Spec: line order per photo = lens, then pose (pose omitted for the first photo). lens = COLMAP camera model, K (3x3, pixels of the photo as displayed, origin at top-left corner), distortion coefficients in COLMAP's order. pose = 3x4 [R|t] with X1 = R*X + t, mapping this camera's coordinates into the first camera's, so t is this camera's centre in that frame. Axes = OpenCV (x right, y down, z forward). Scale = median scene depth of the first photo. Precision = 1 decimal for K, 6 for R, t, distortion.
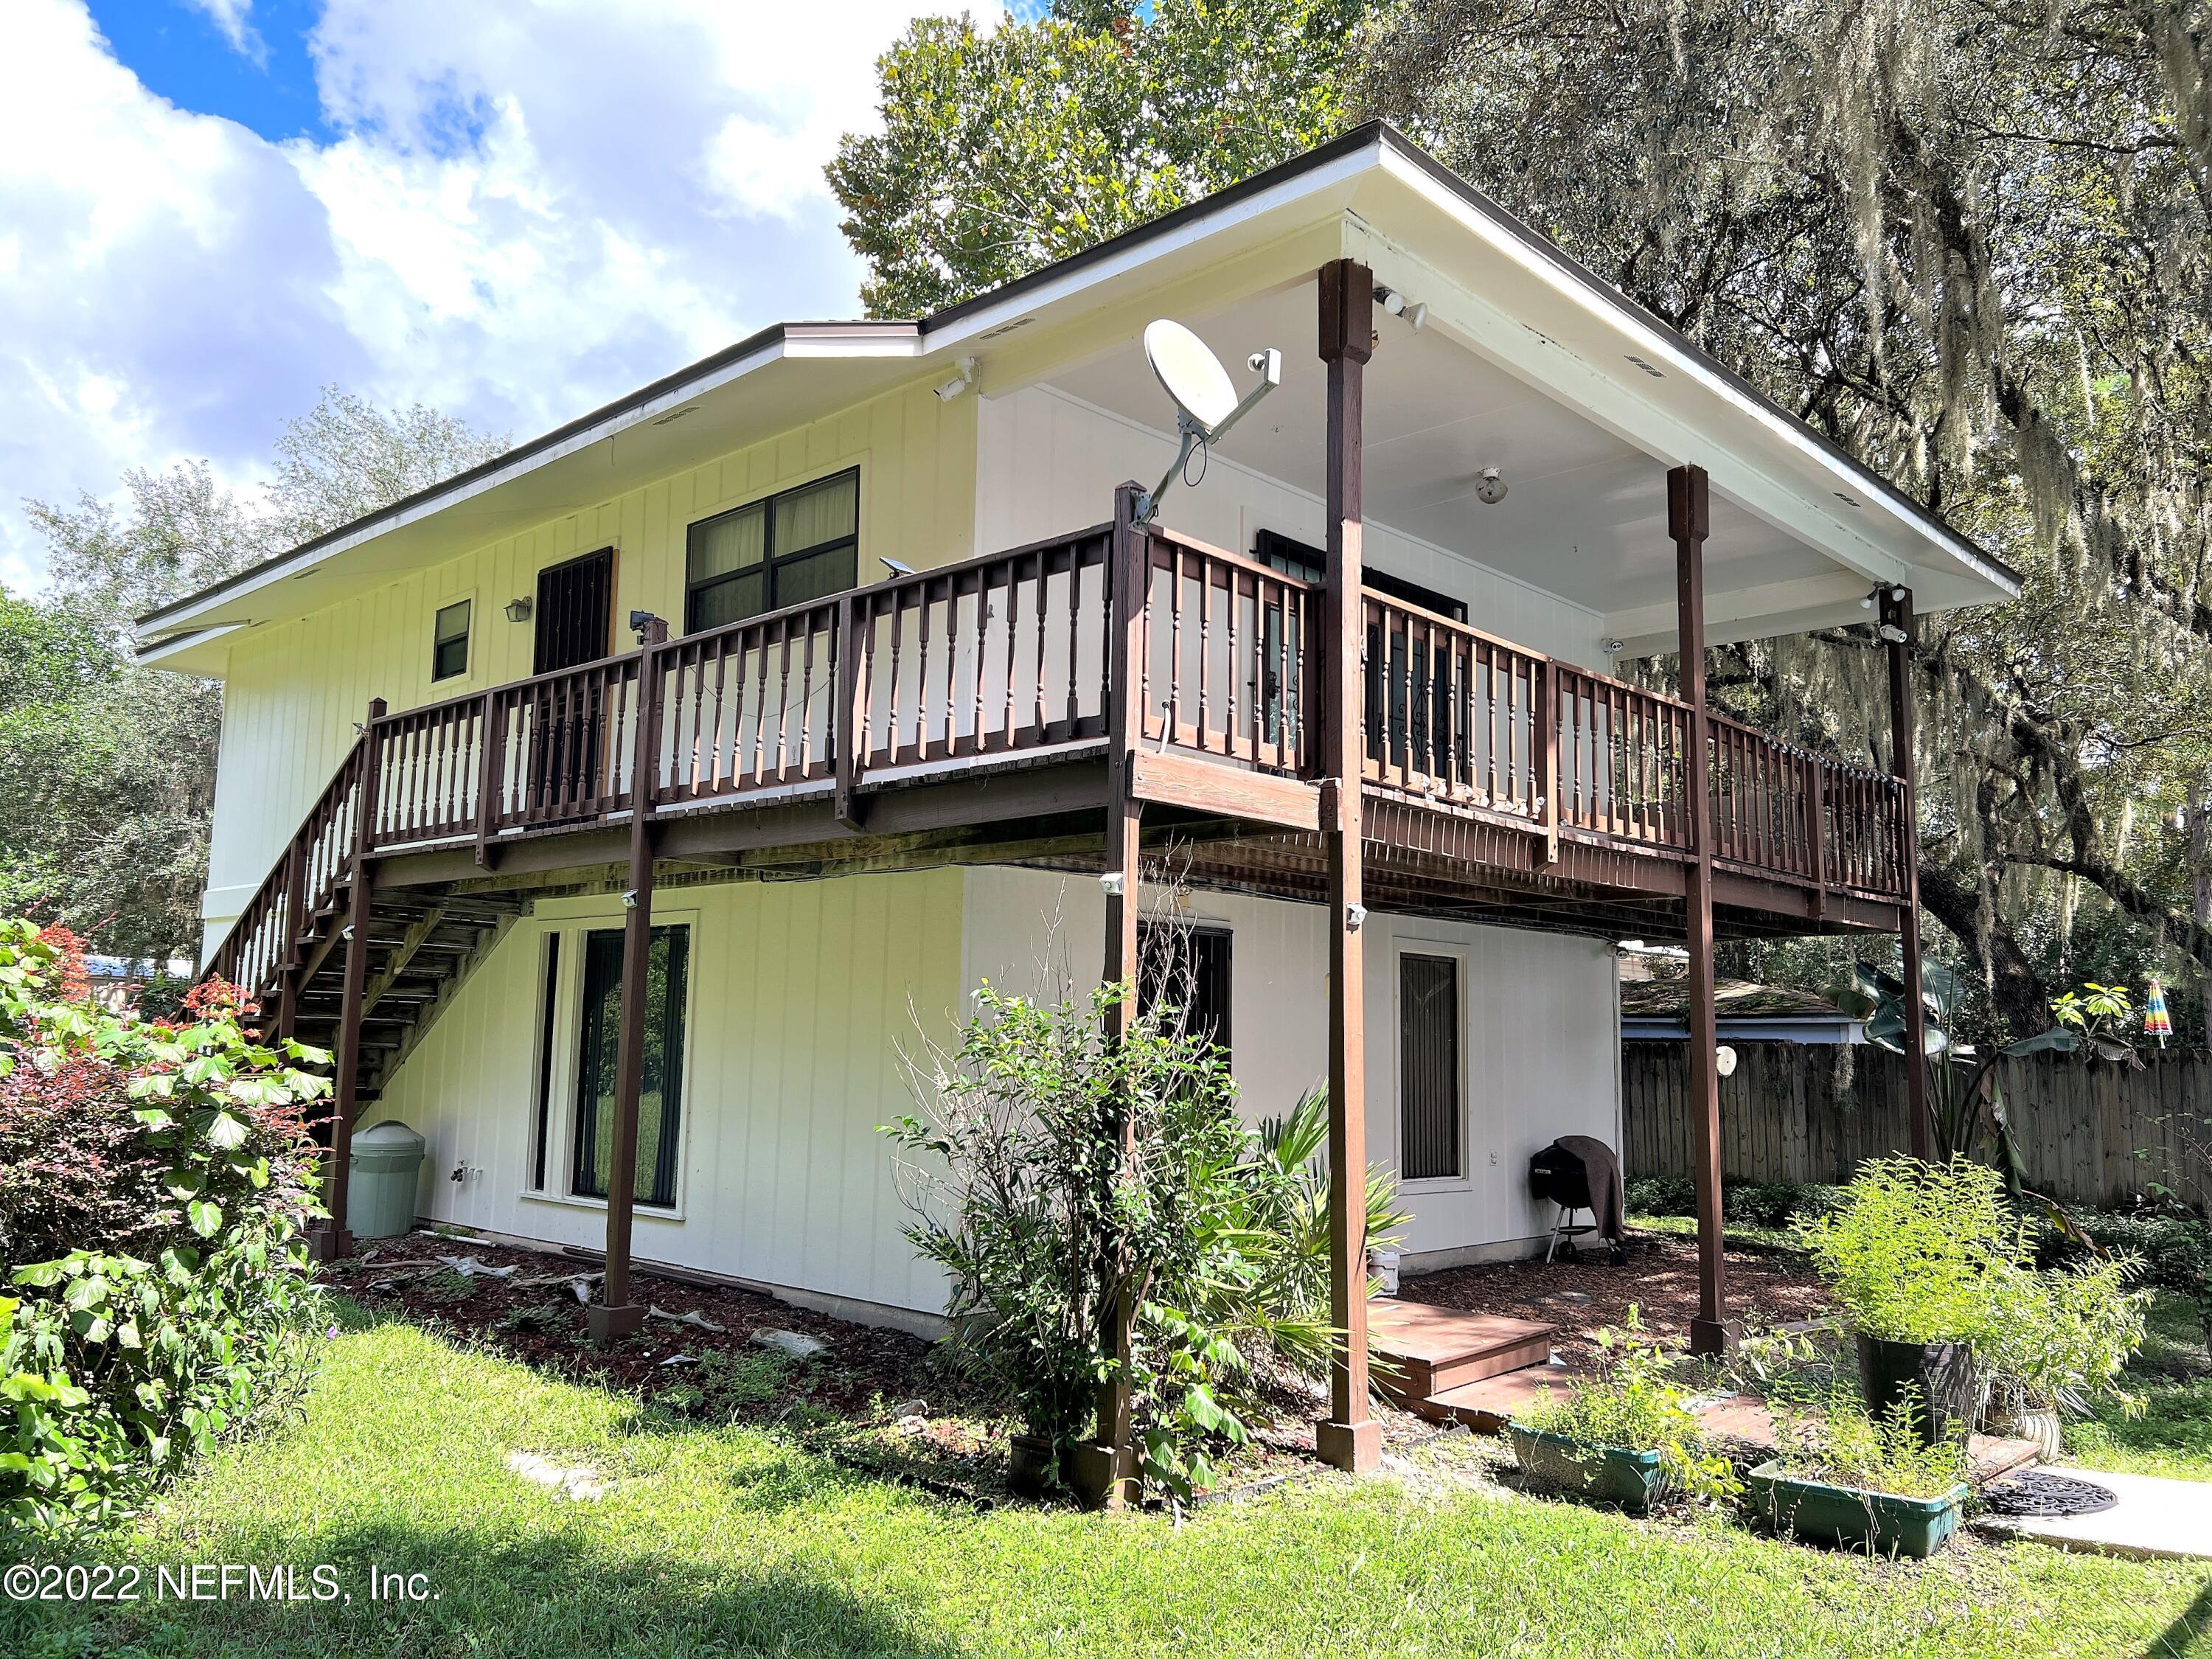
lens RADIAL K [[1659.8, 0, 1106.0], [0, 1659.8, 829.5], [0, 0, 1]] dist [0.057647, -0.058495]
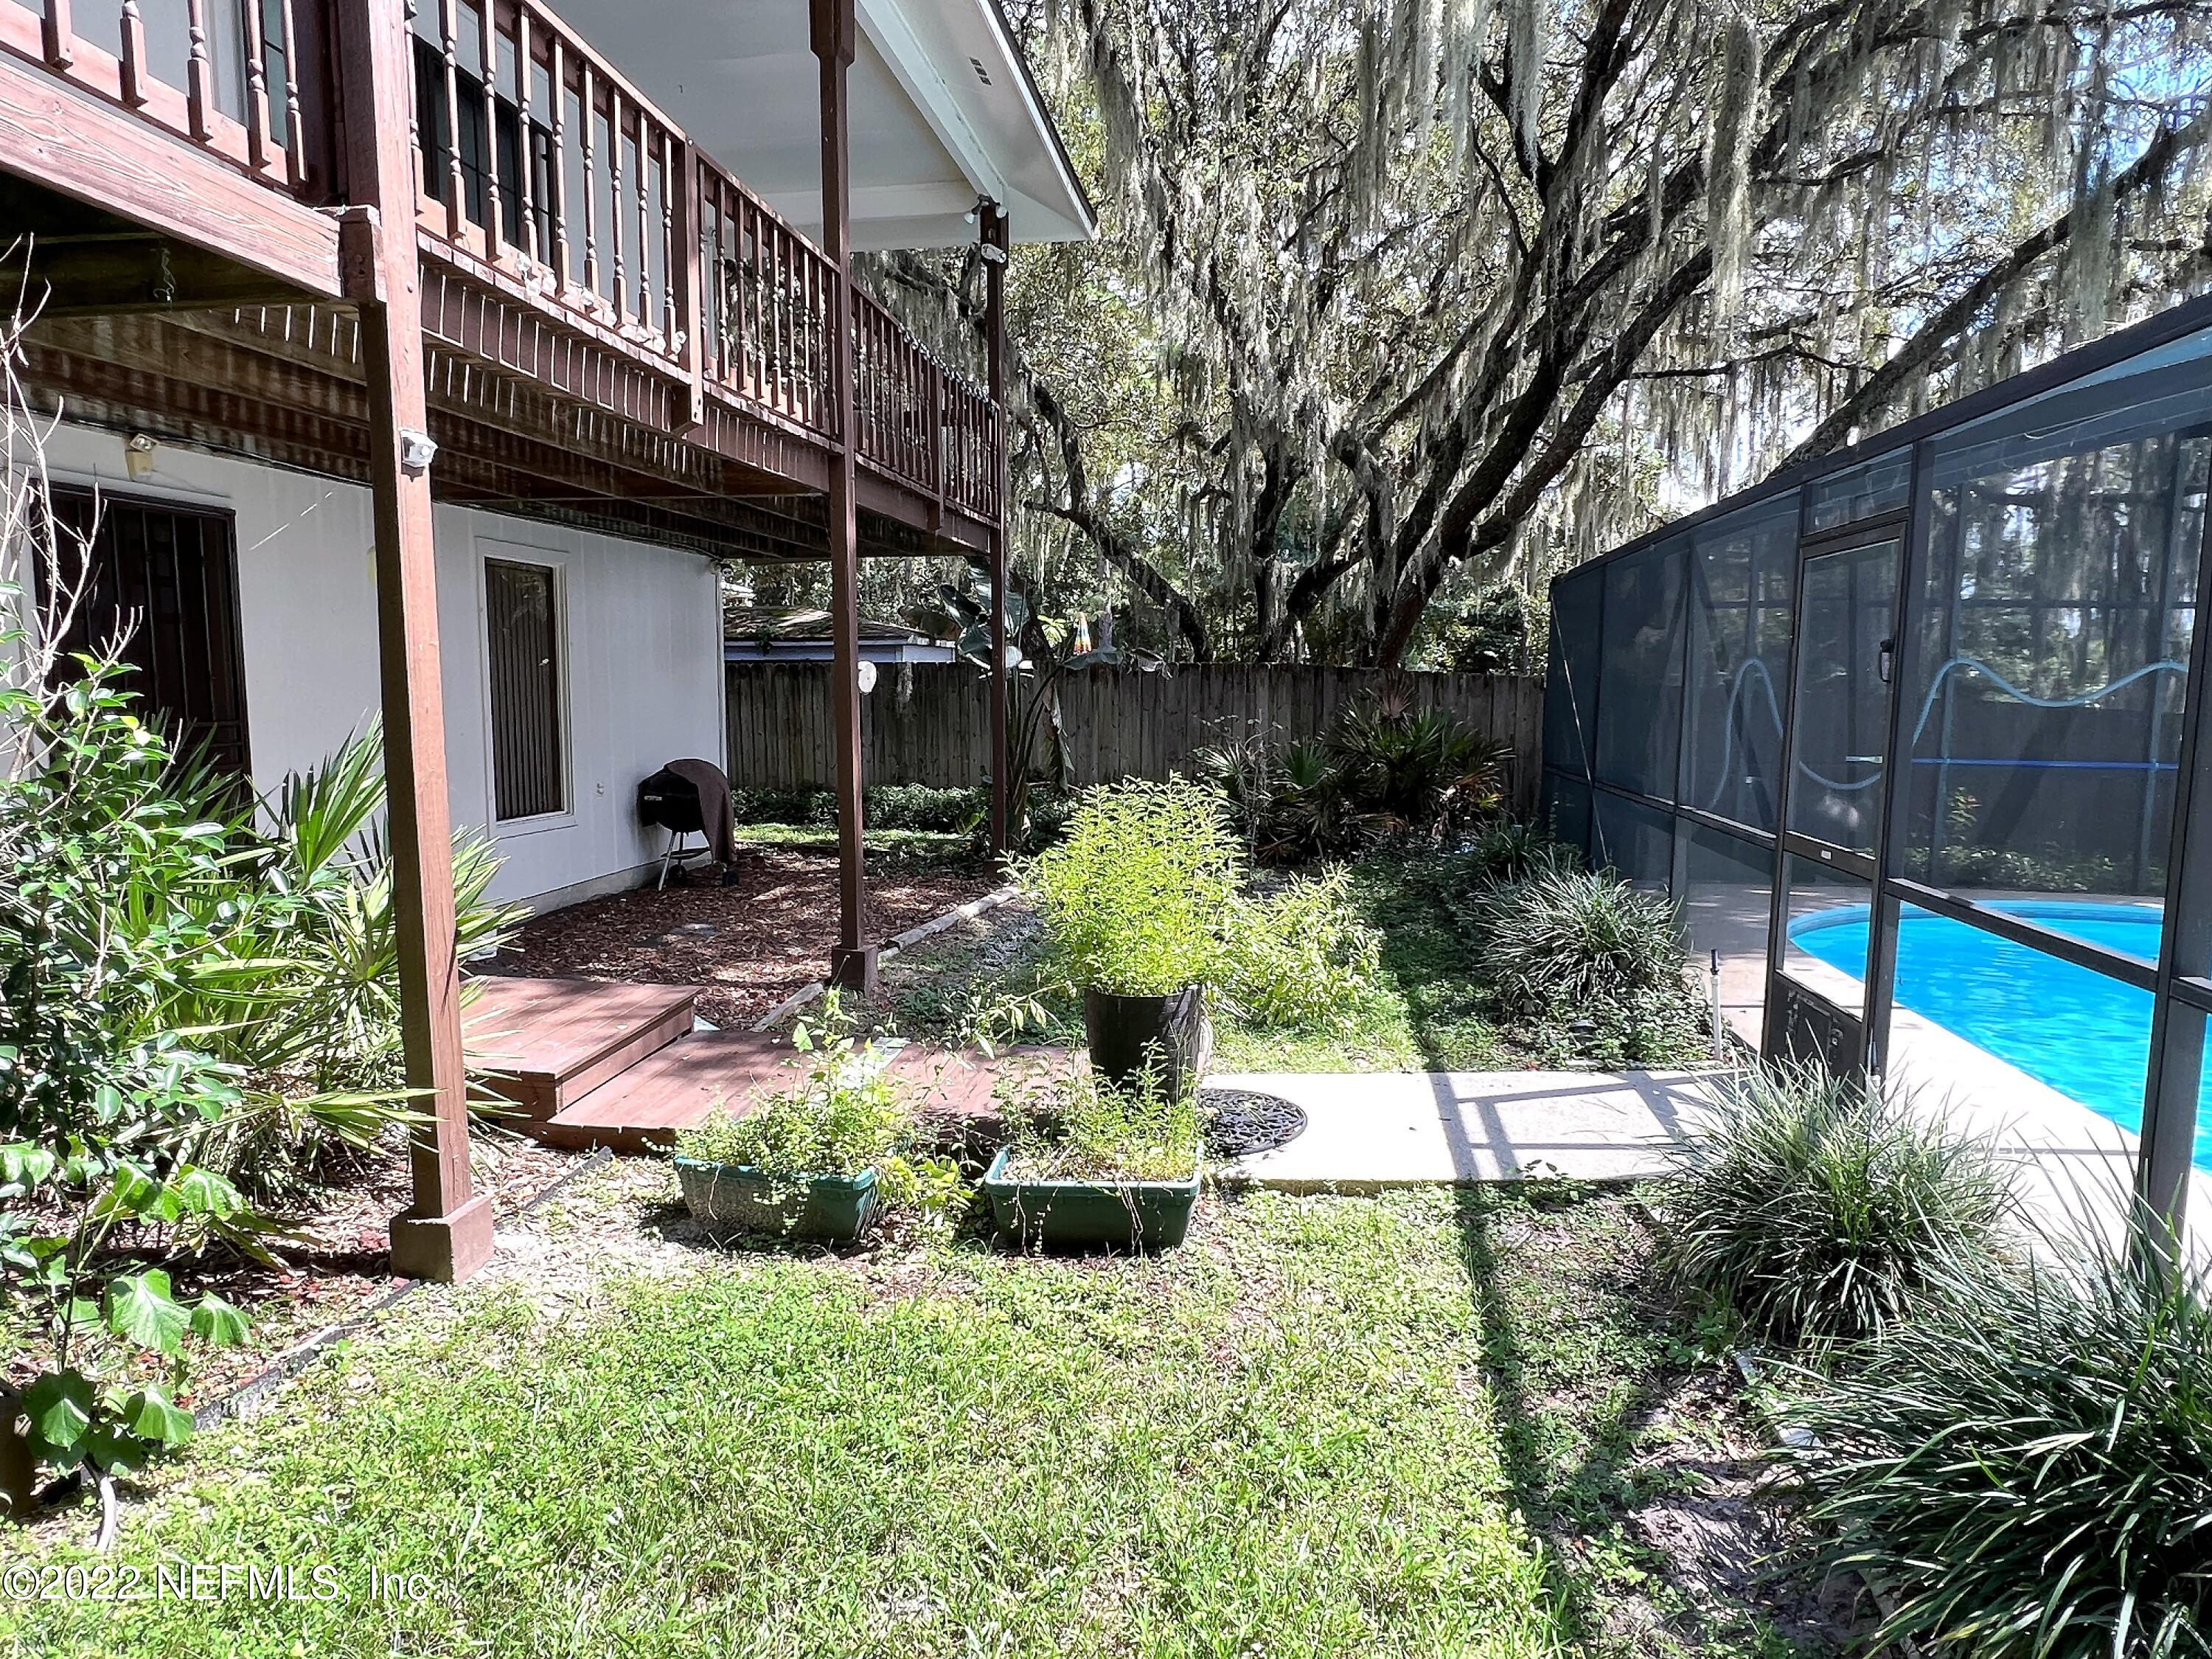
lens RADIAL K [[1346.3, 0, 1090.0], [0, 1346.3, 828.2], [0, 0, 1]] dist [-0.006498, 0.002349]
pose [[0.826107, -0.078214, 0.558058, 0.060333], [-0.059122, 0.972825, 0.223866, 0.055887], [-0.560403, -0.217931, 0.799034, 0.385415]]
